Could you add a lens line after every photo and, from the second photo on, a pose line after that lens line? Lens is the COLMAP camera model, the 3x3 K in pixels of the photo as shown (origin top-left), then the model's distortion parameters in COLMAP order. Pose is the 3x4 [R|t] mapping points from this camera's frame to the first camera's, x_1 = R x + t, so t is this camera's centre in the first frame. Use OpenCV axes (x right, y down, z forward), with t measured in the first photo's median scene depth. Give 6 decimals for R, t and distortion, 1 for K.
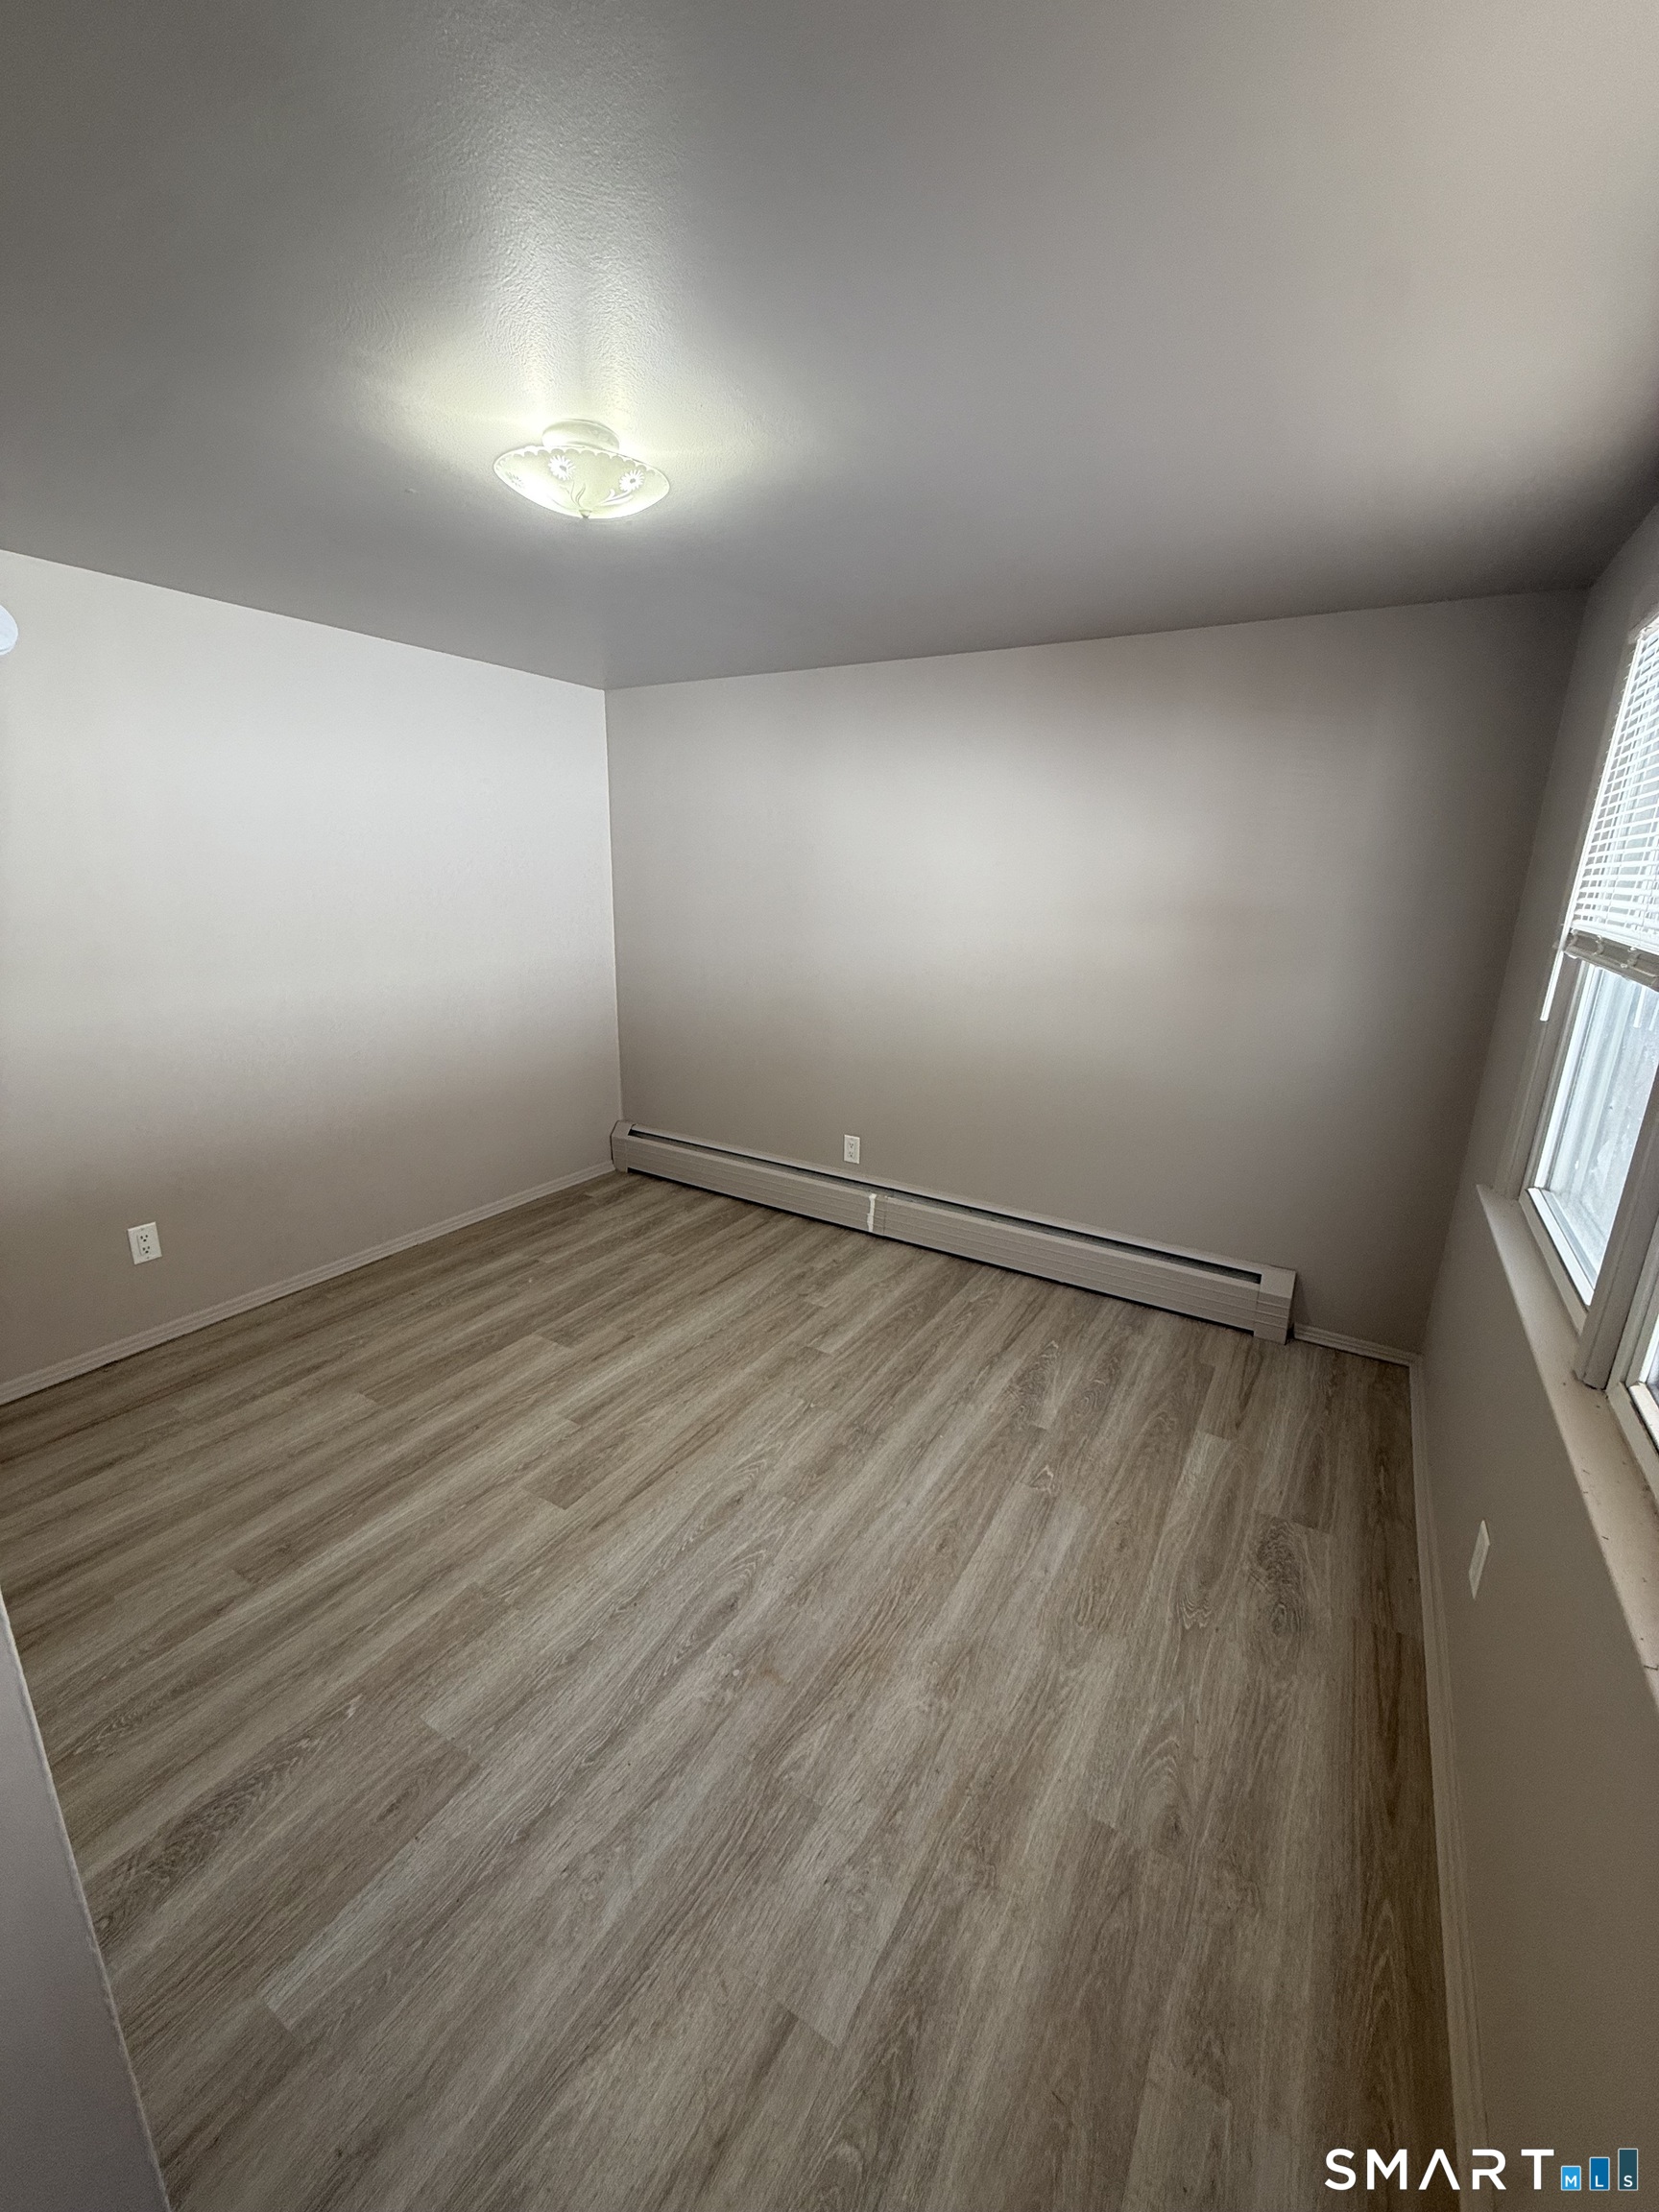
lens RADIAL K [[878.1, 0, 828.5], [0, 878.1, 1112.7], [0, 0, 1]] dist [-0.000025, -0.000044]
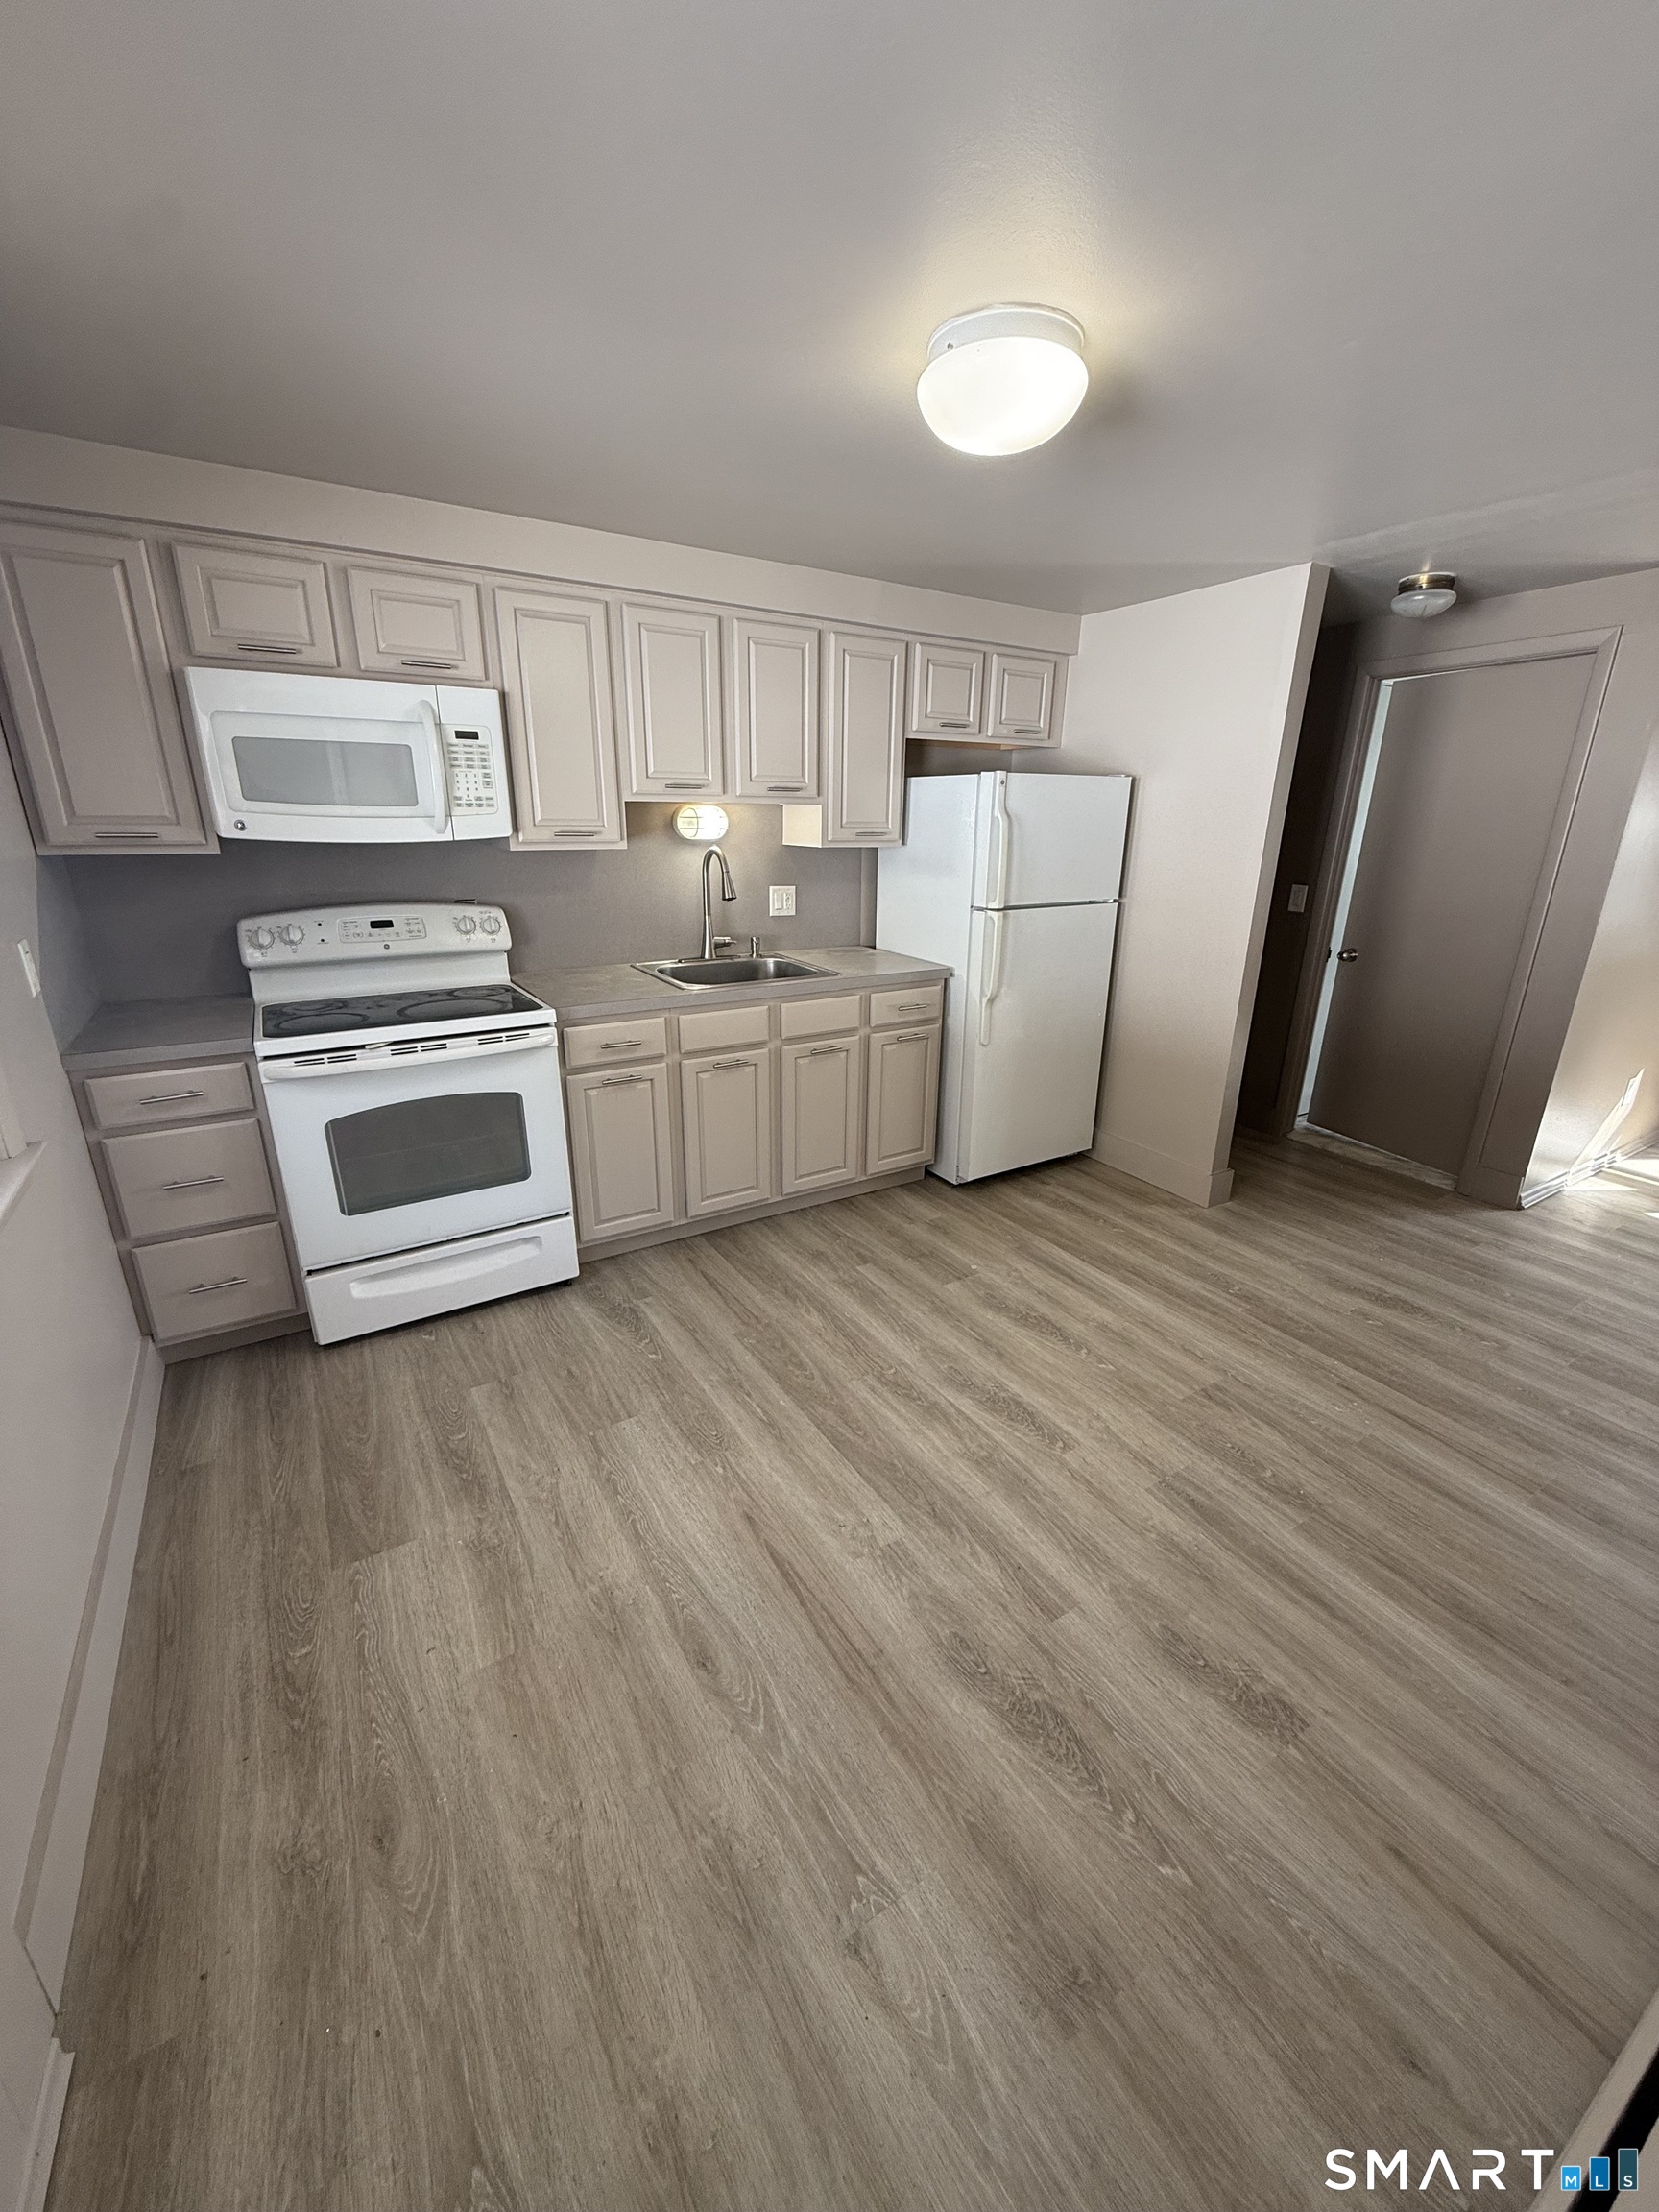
lens RADIAL K [[878.1, 0, 841.1], [0, 878.1, 1103.6], [0, 0, 1]] dist [-0.000025, -0.000044]
pose [[-0.448736, 0.248875, -0.858311, 0.617529], [-0.264063, 0.880628, 0.393401, -0.276459], [0.853761, 0.403181, -0.329451, 1.107206]]
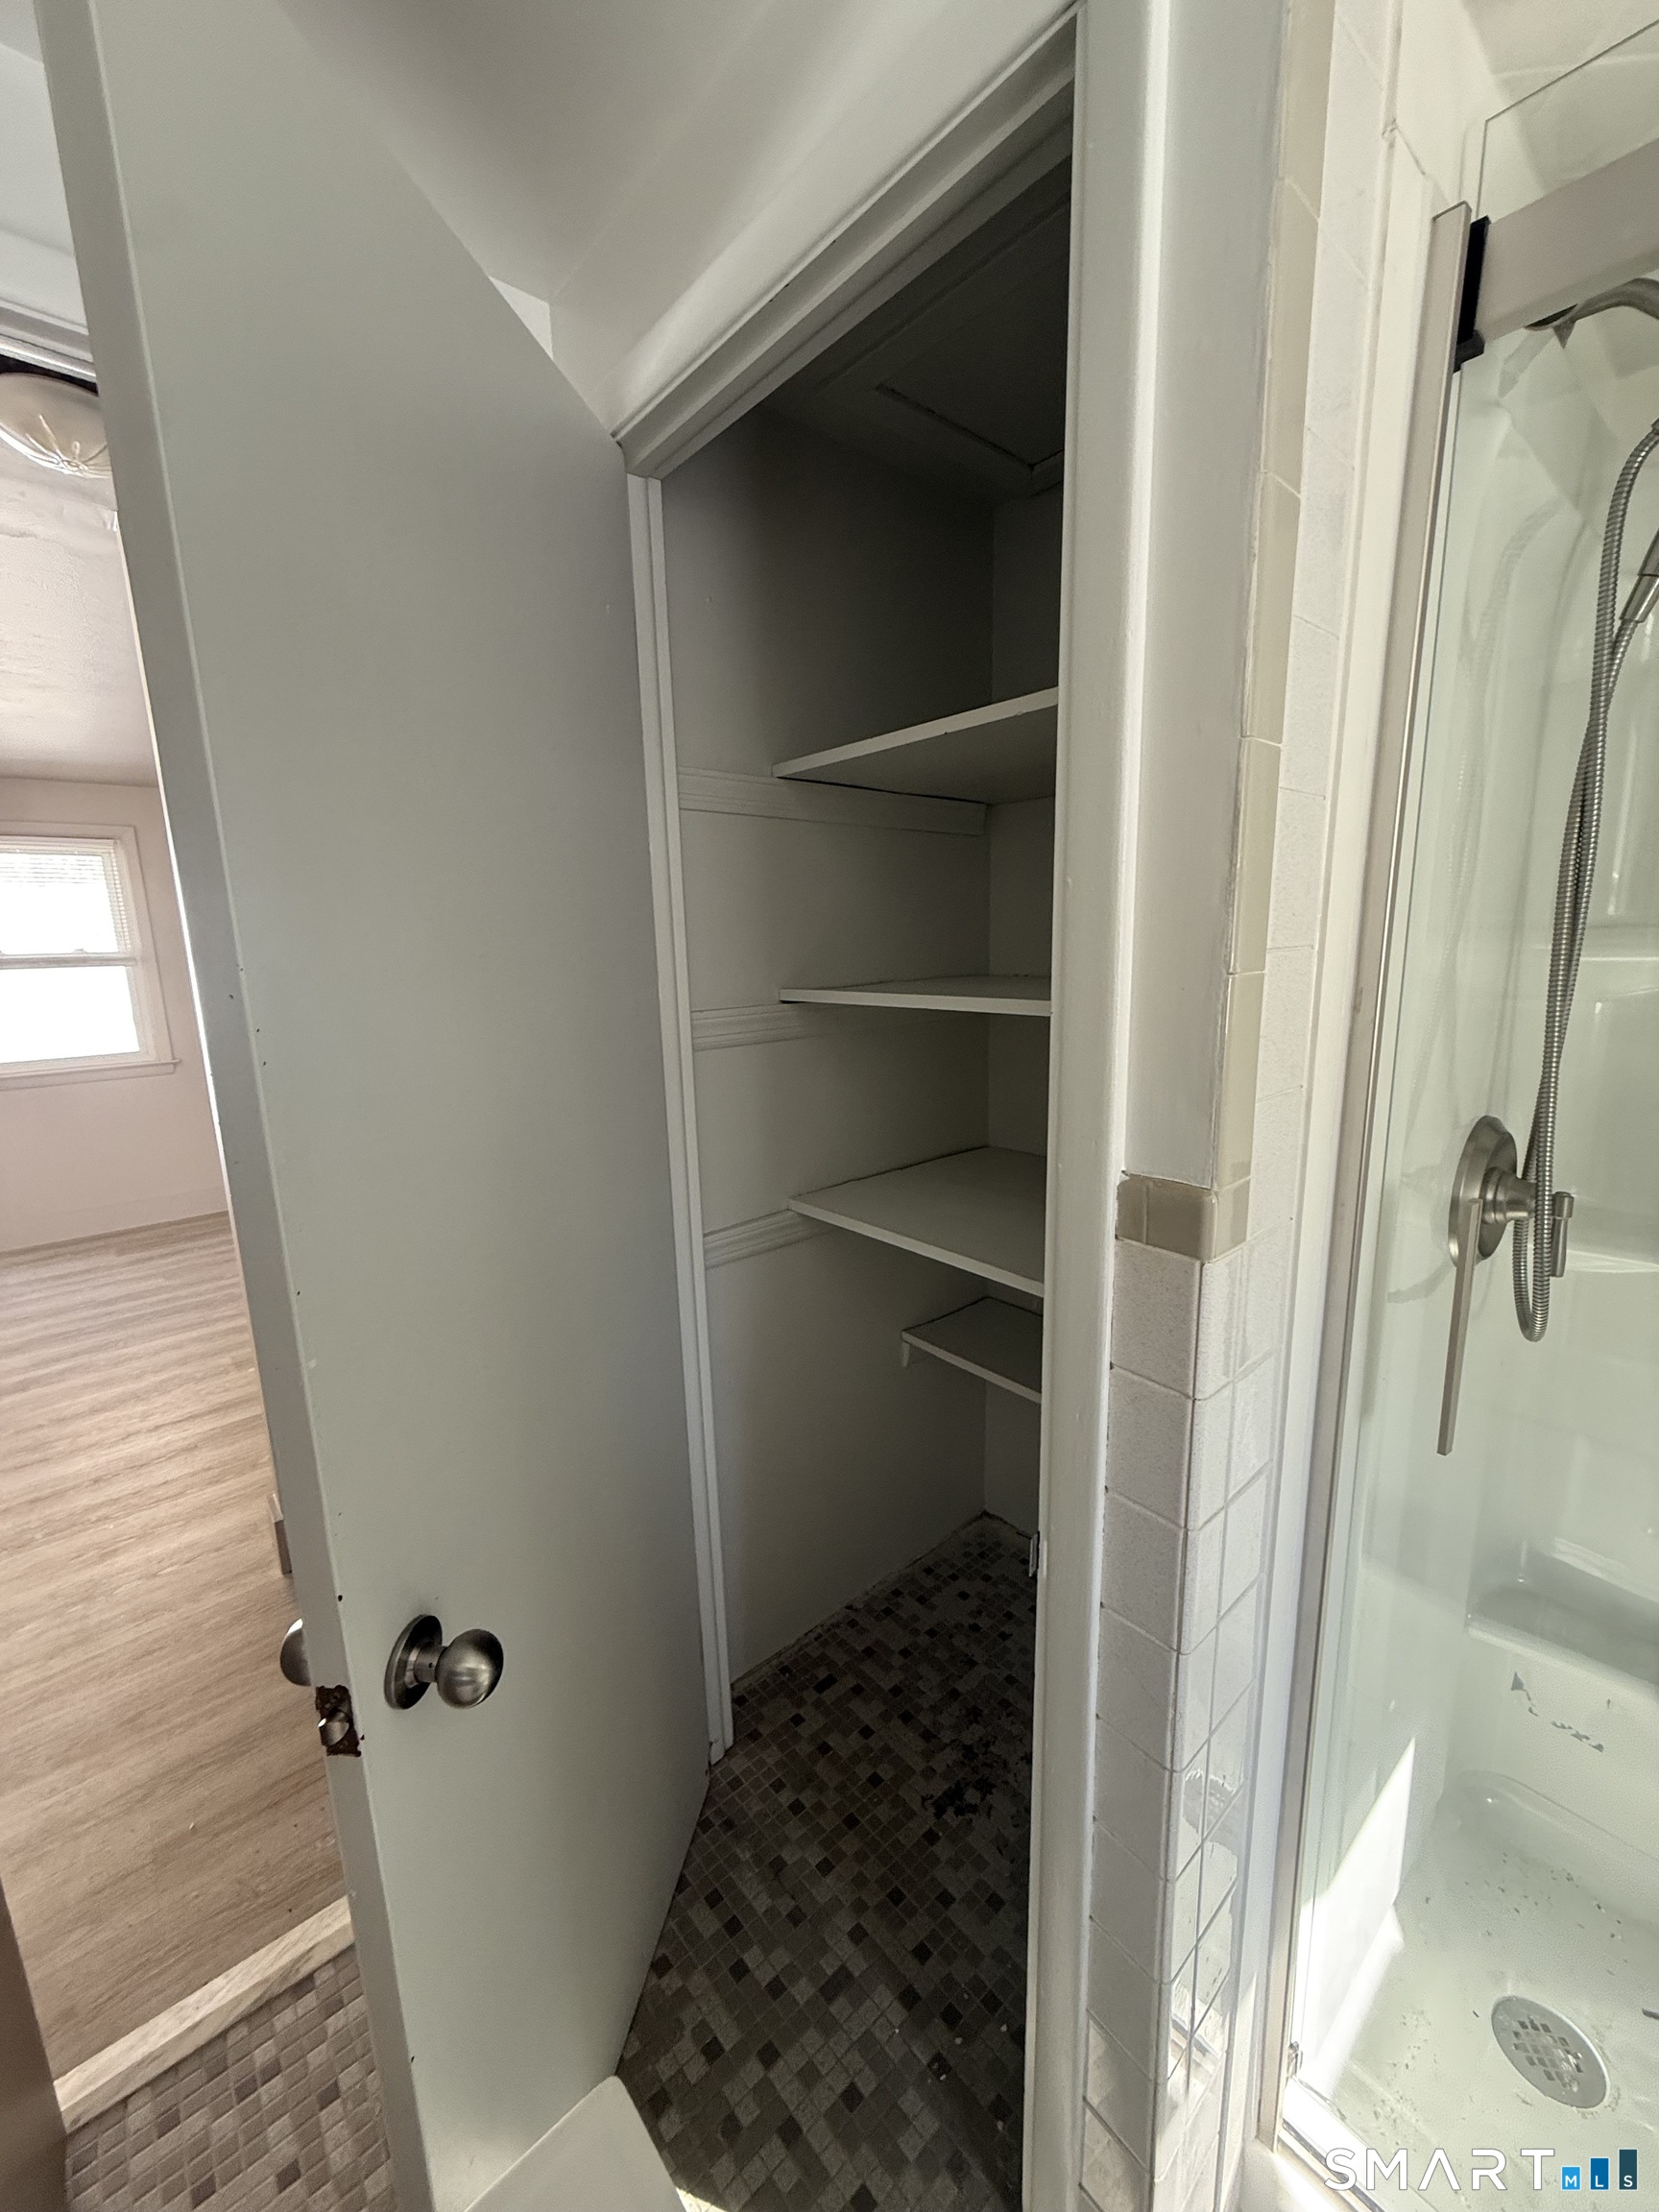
lens RADIAL K [[878.1, 0, 831.3], [0, 878.1, 1112.2], [0, 0, 1]] dist [-0.000025, -0.000044]
pose [[-0.949709, -0.060853, 0.307164, -2.064120], [0.088275, 0.889120, 0.449080, -0.487588], [-0.300434, 0.453610, -0.839034, 1.686035]]
